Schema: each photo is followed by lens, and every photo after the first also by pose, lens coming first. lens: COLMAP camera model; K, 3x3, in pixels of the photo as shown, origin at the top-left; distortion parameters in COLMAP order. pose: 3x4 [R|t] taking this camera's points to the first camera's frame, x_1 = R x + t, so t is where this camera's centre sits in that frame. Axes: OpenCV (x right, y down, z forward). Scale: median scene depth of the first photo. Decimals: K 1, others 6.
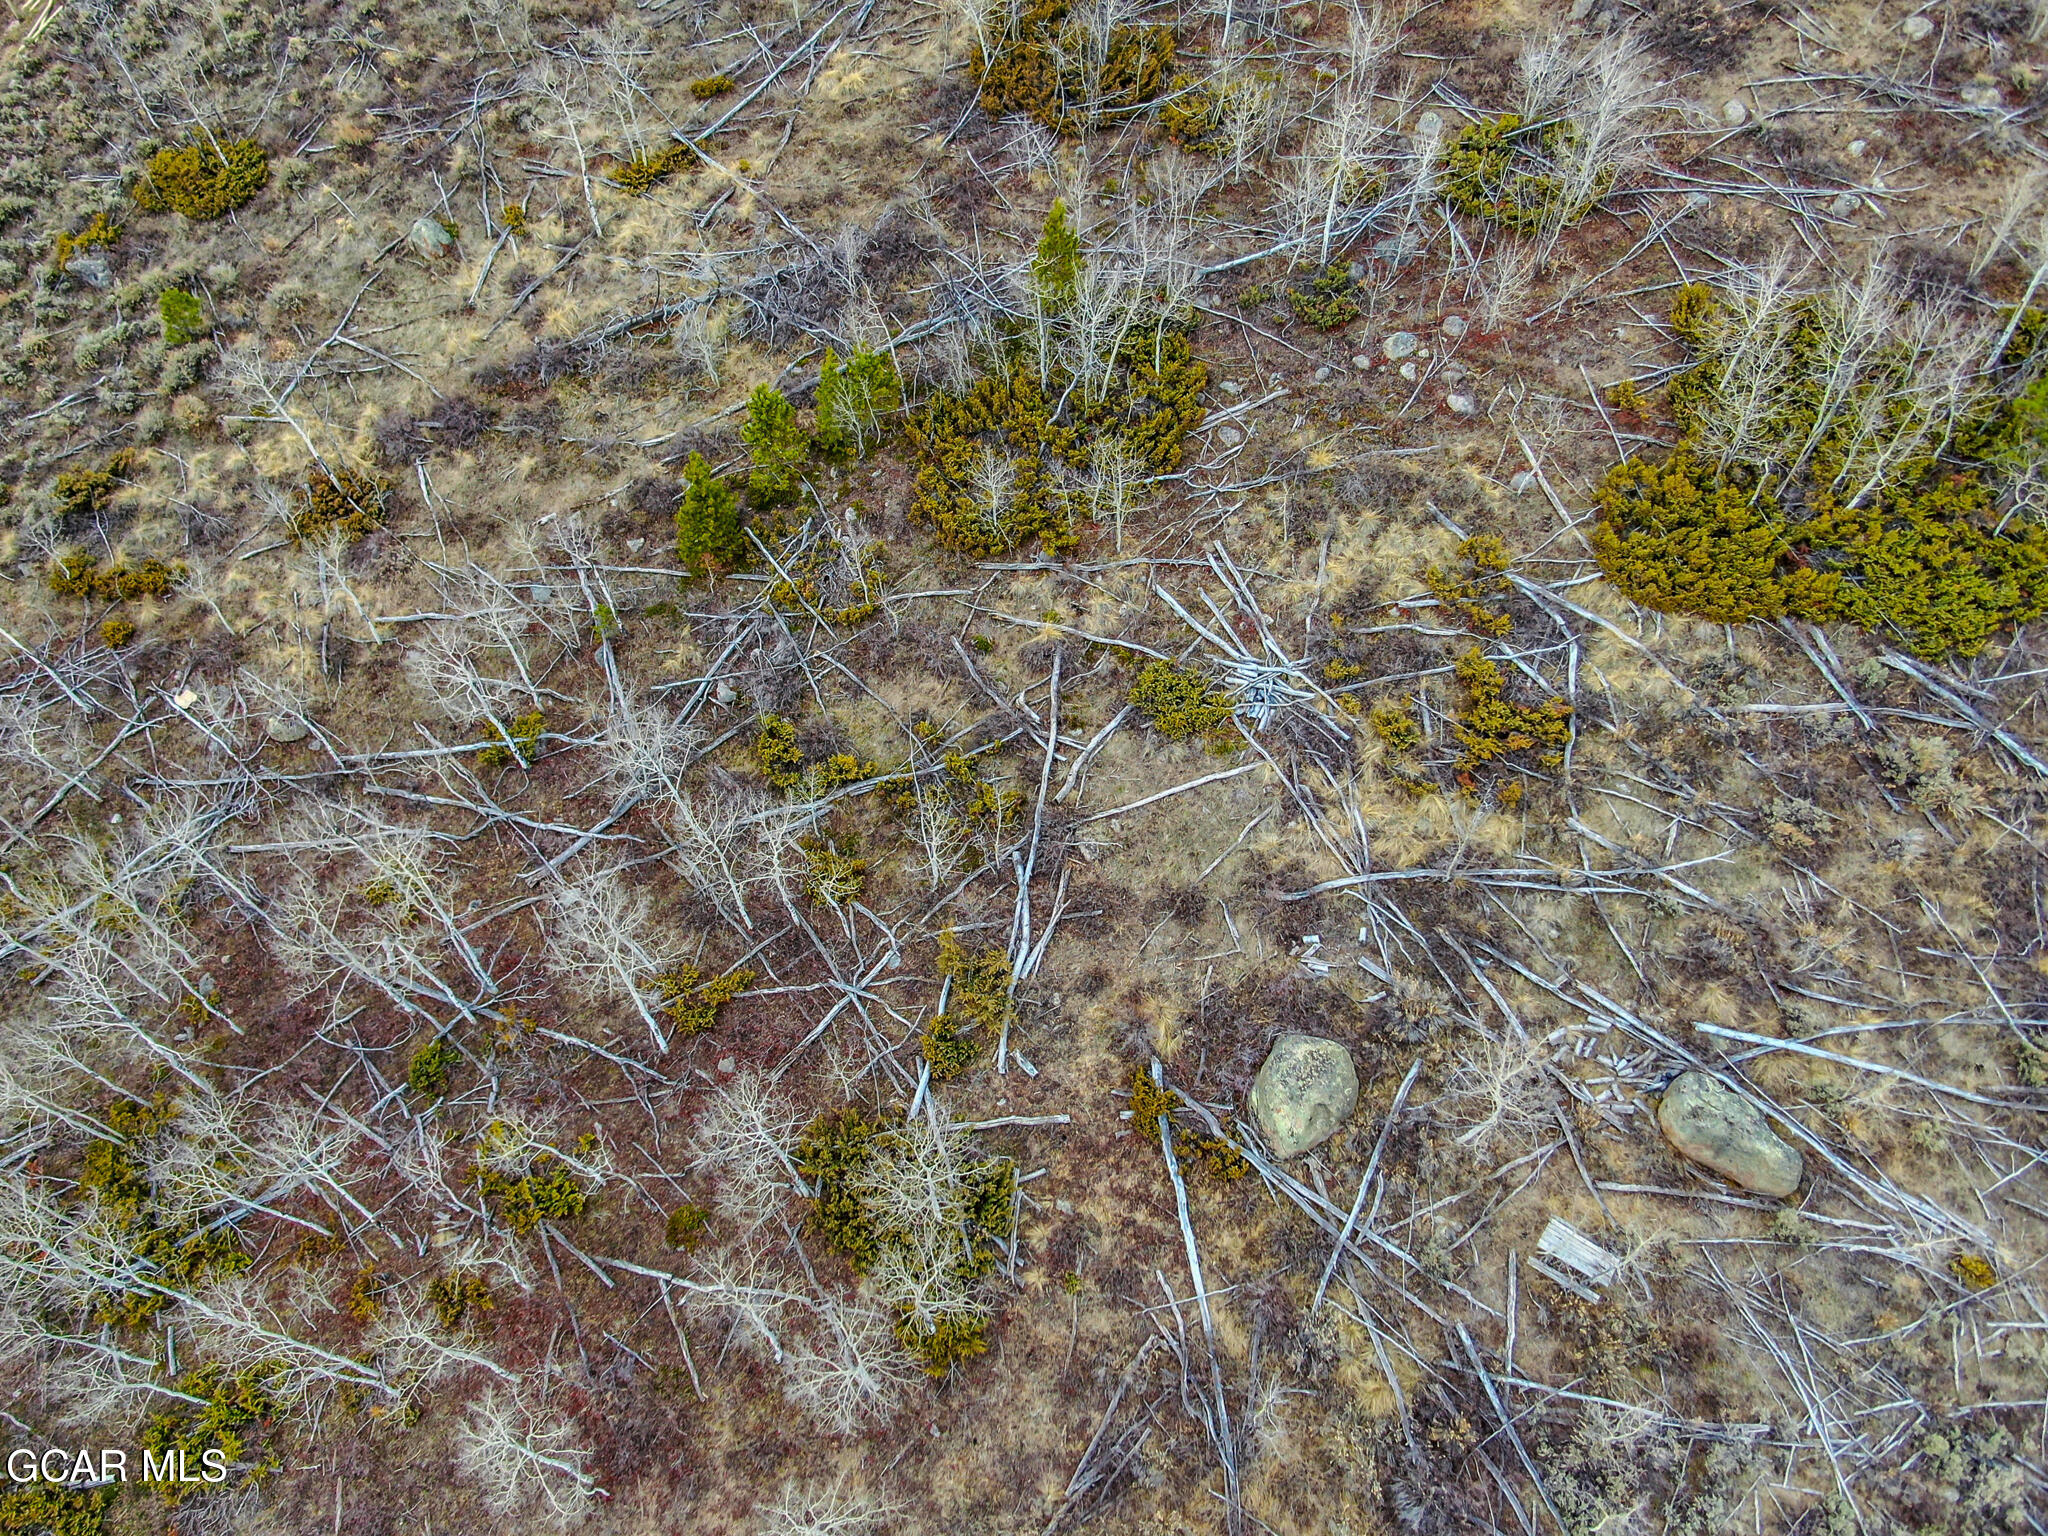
lens RADIAL K [[1480.5, 0, 1032.7], [0, 1480.5, 751.3], [0, 0, 1]] dist [-0.011966, 0.030149]
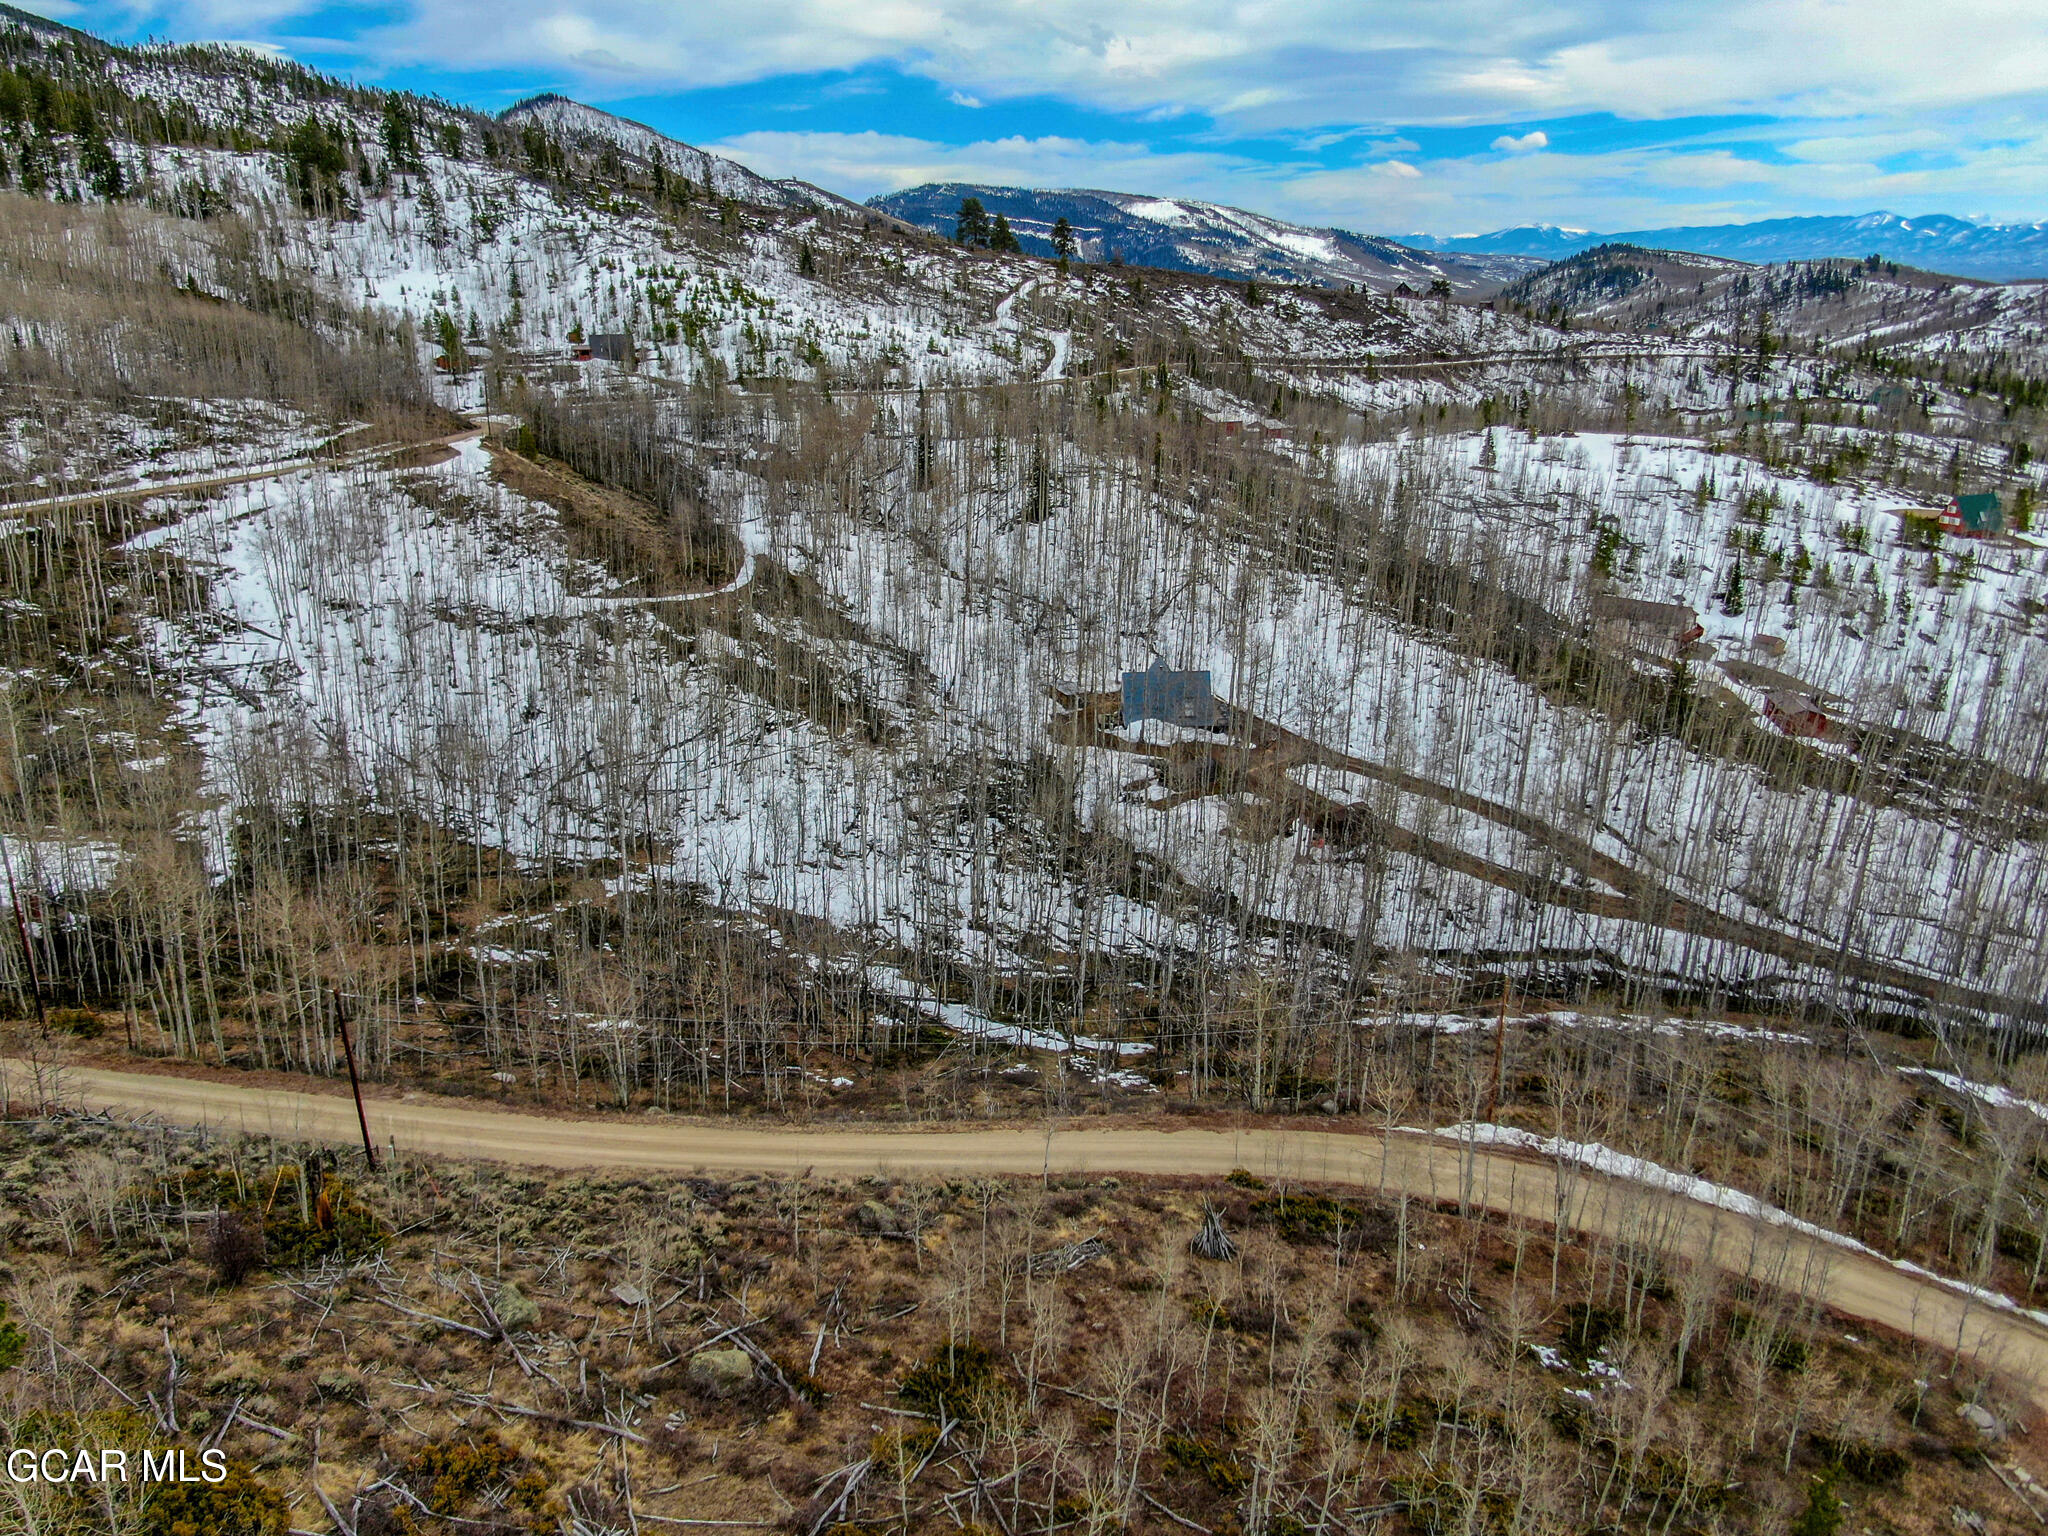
lens RADIAL K [[1480.5, 0, 1020.9], [0, 1480.5, 766.4], [0, 0, 1]] dist [-0.011966, 0.030149]
pose [[-0.984365, -0.030843, 0.173419, -0.319386], [0.156065, 0.303755, 0.939881, -1.142931], [-0.081665, 0.952251, -0.294192, 0.629169]]
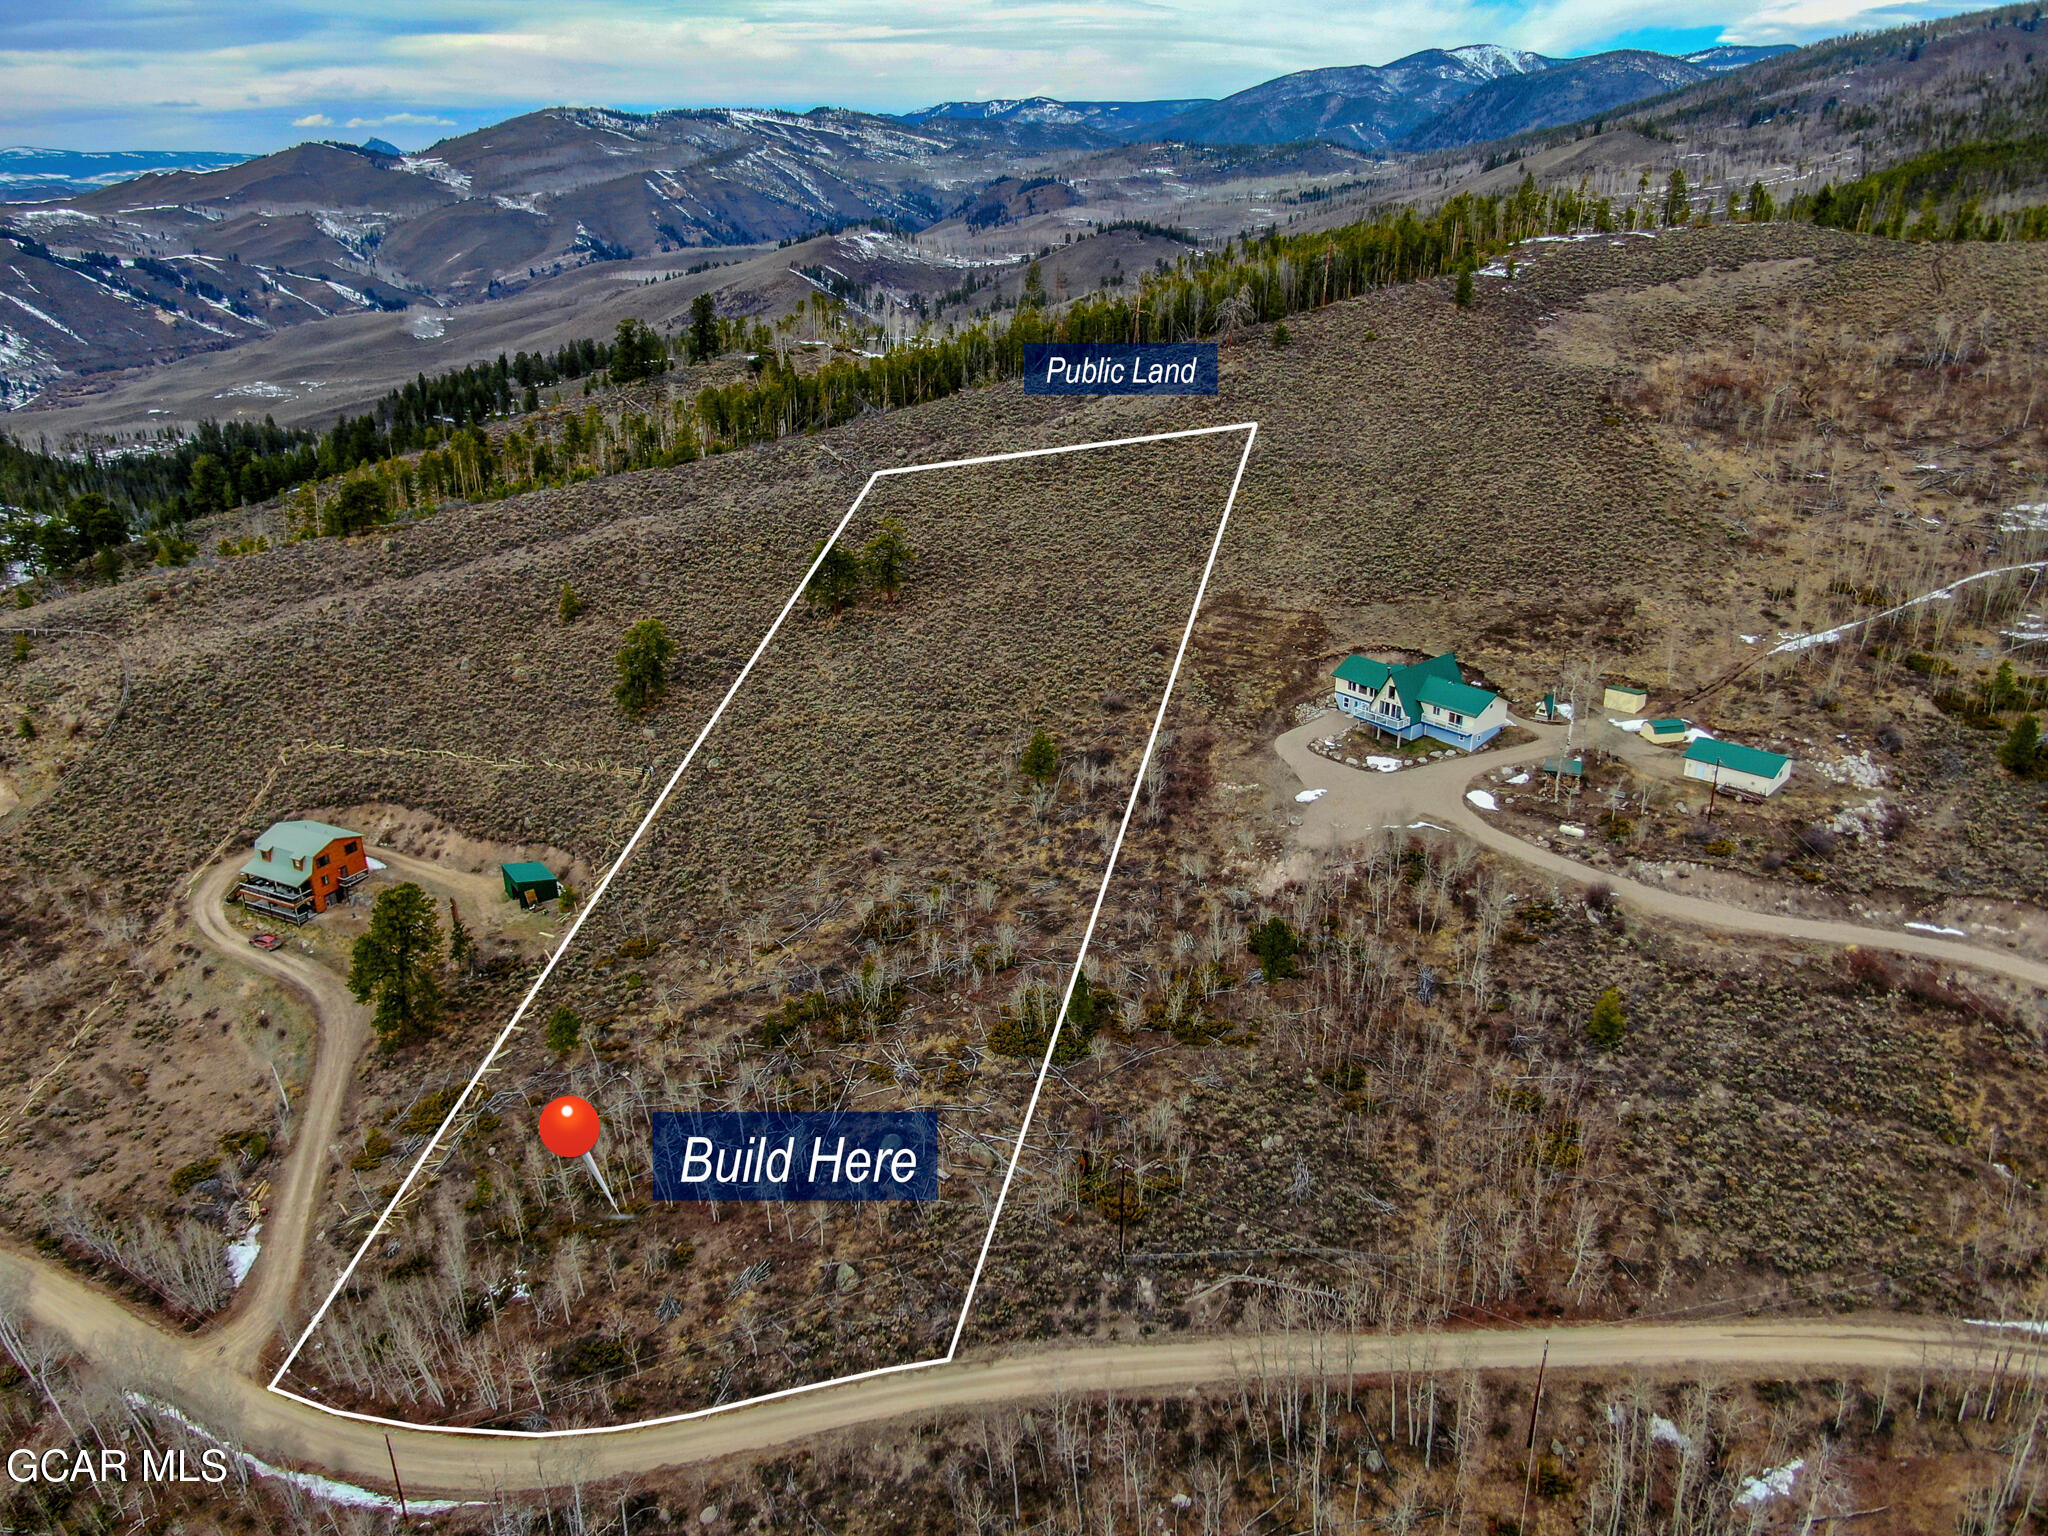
lens RADIAL K [[1480.5, 0, 1029.7], [0, 1480.5, 770.8], [0, 0, 1]] dist [-0.011966, 0.030149]
pose [[0.998173, 0.030628, -0.052074, 0.600579], [-0.052817, 0.860858, -0.506097, 1.116008], [0.029328, 0.507923, 0.860903, -2.512254]]
